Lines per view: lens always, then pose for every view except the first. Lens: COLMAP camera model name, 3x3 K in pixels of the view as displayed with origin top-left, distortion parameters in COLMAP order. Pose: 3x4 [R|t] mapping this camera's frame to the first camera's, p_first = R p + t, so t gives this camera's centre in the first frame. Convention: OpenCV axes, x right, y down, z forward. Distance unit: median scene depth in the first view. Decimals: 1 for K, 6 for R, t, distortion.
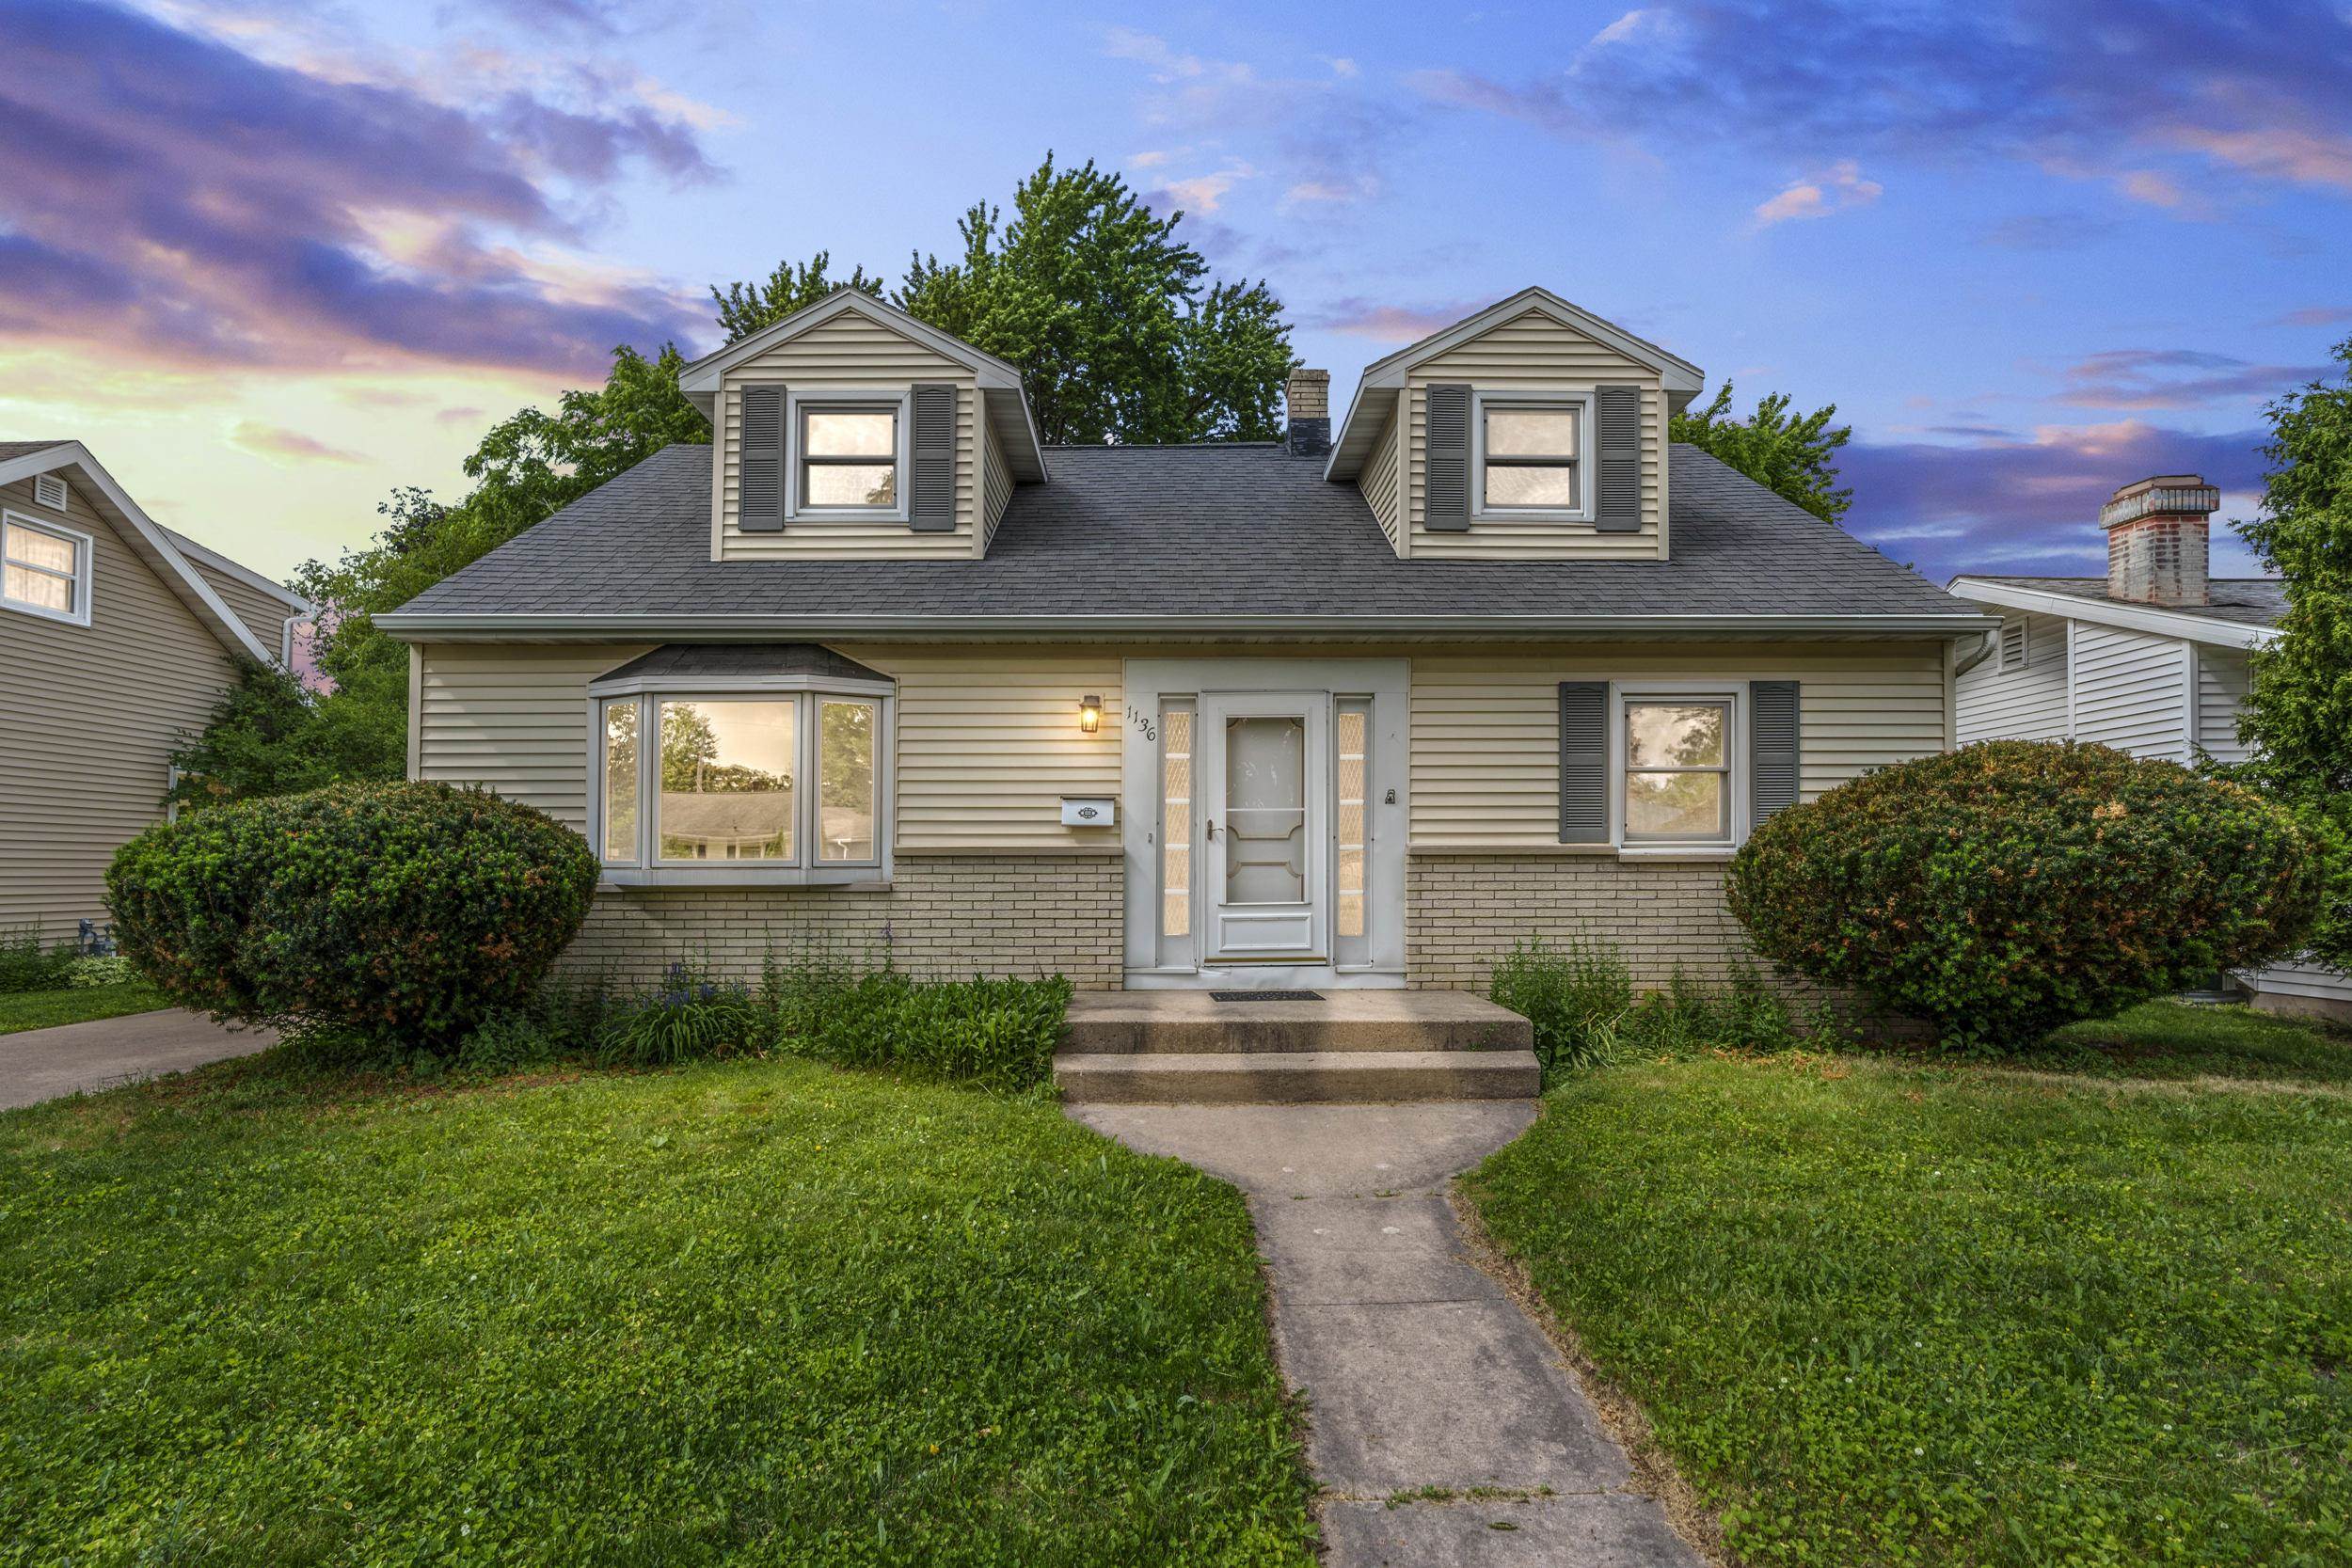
lens RADIAL K [[1087.9, 0, 1177.3], [0, 1087.9, 884.8], [0, 0, 1]] dist [0.001151, 0.000822]
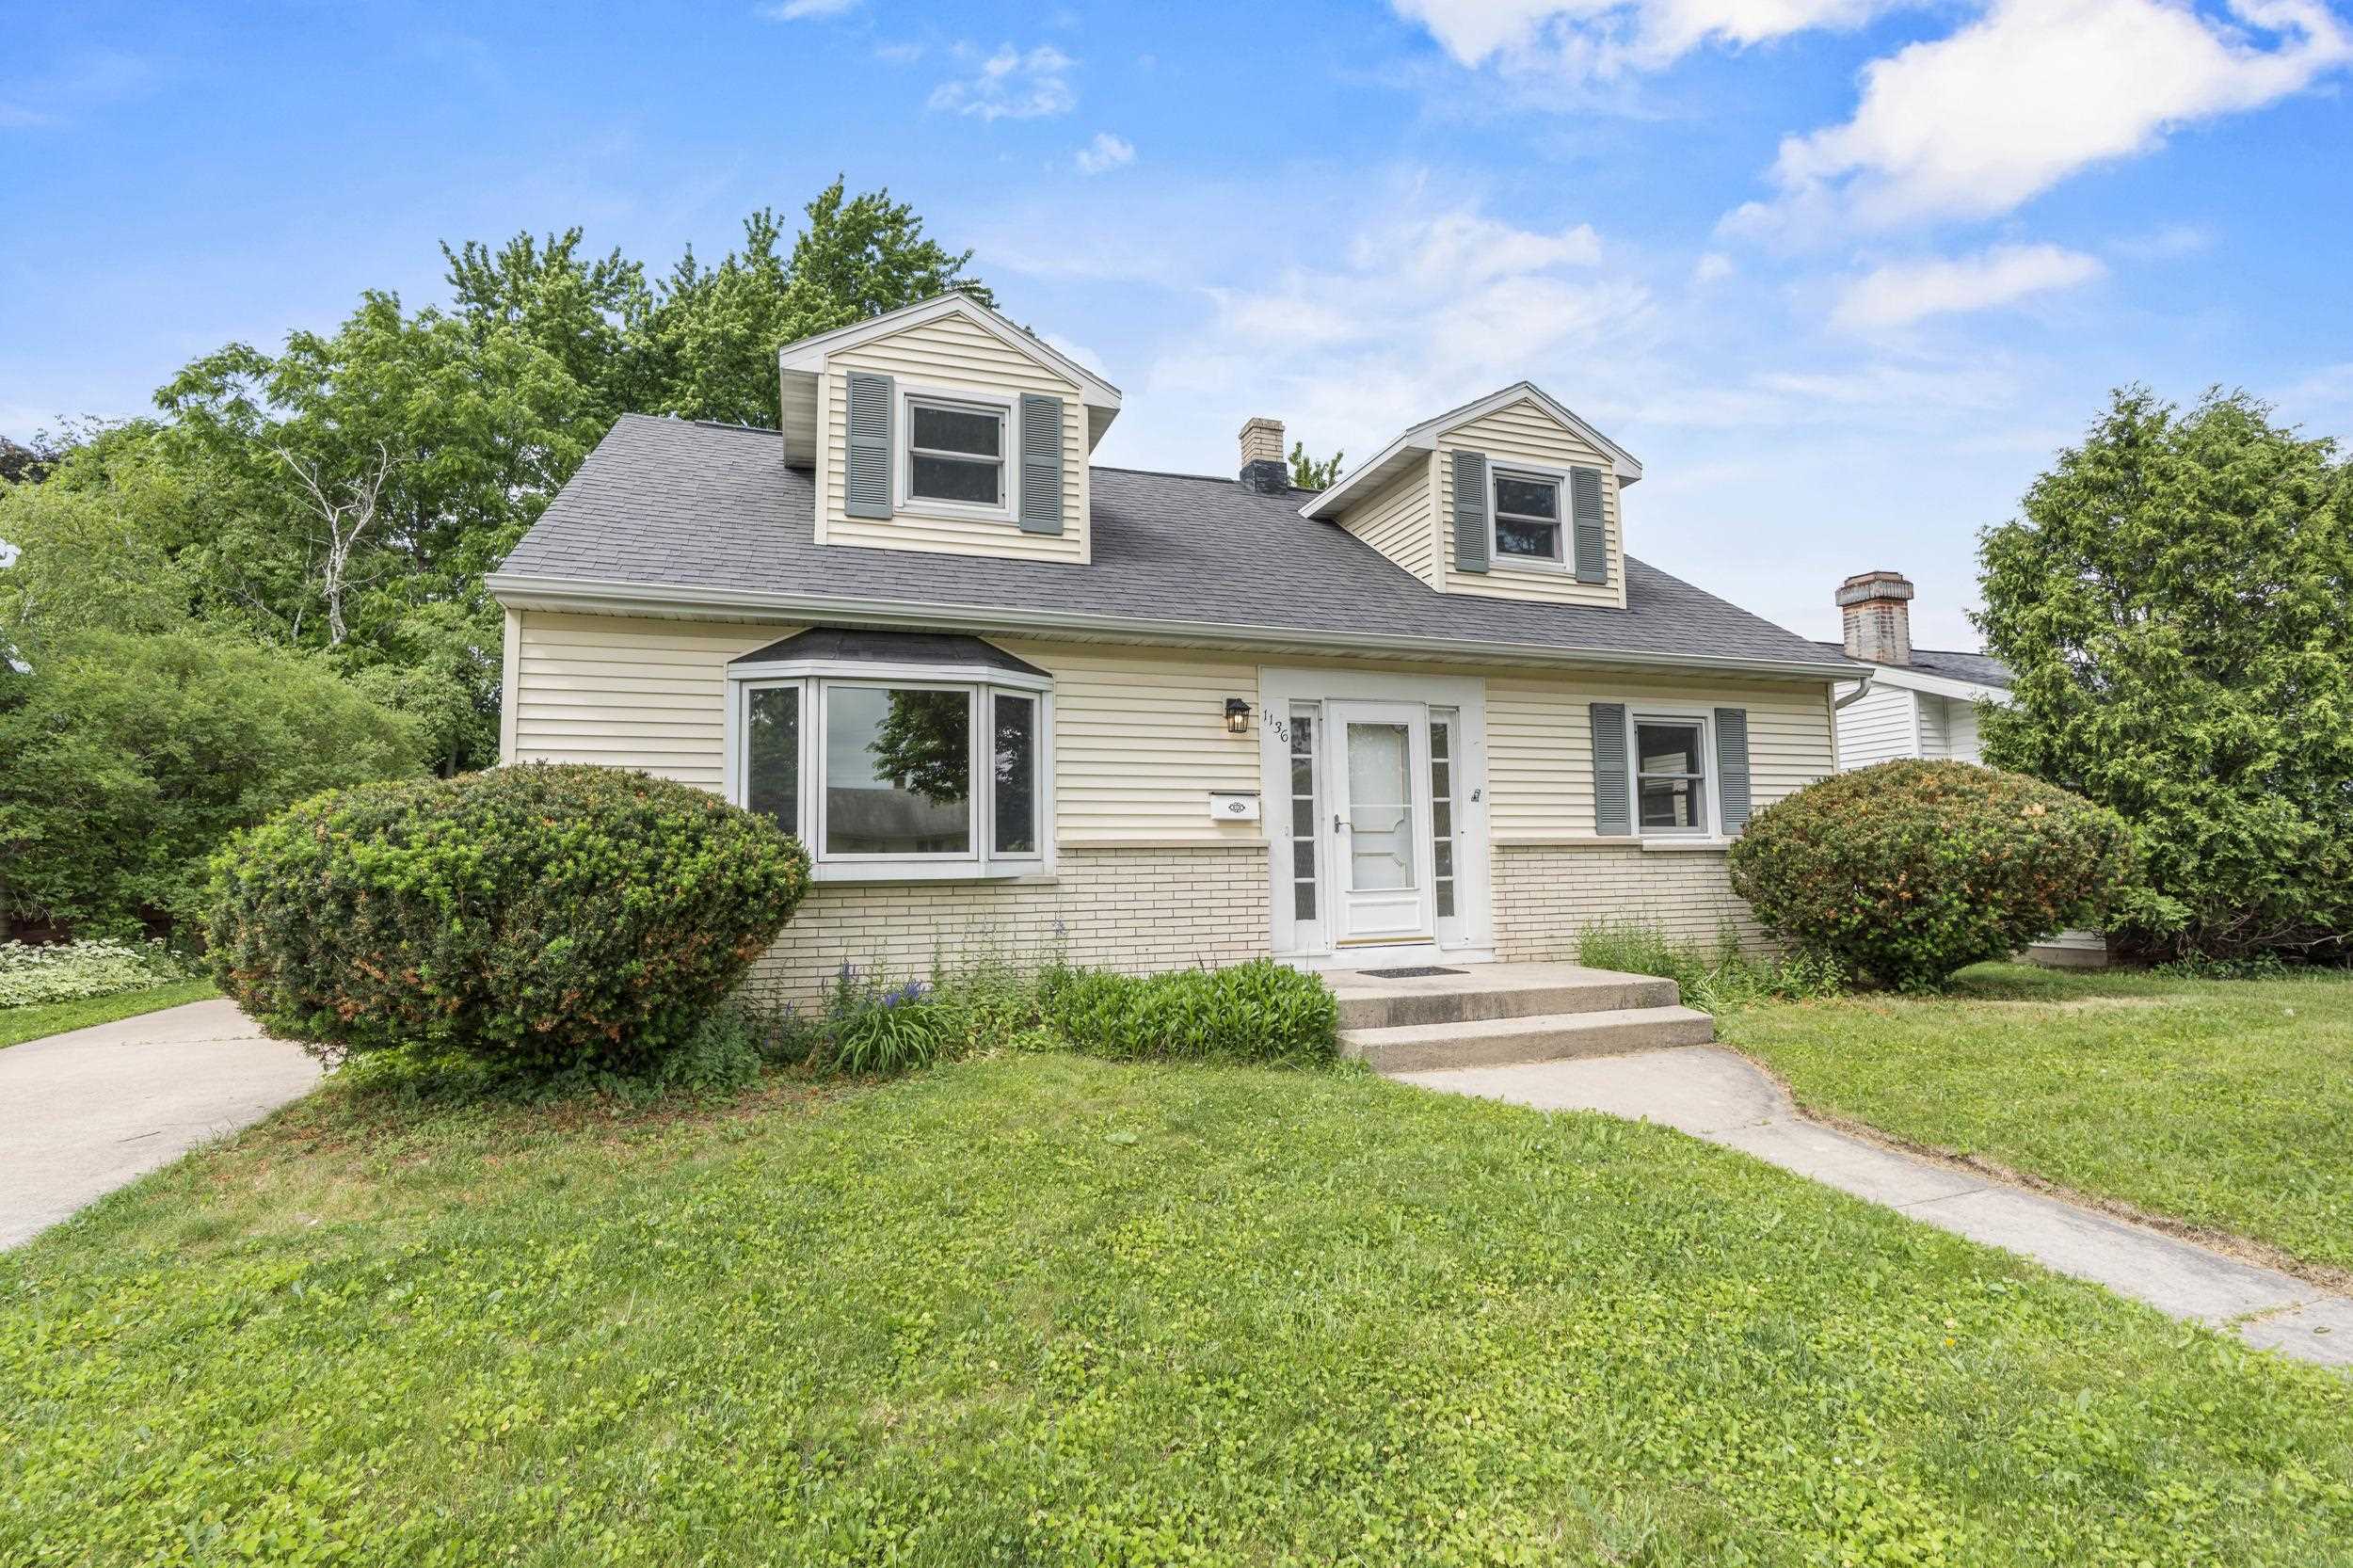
lens RADIAL K [[1053.5, 0, 1155.3], [0, 1053.5, 784.2], [0, 0, 1]] dist [-0.006553, 0.002419]
pose [[0.951954, 0.014274, 0.305908, -0.468295], [0.014696, 0.995633, -0.092190, 0.005289], [-0.305888, 0.092256, 0.947587, 0.046907]]
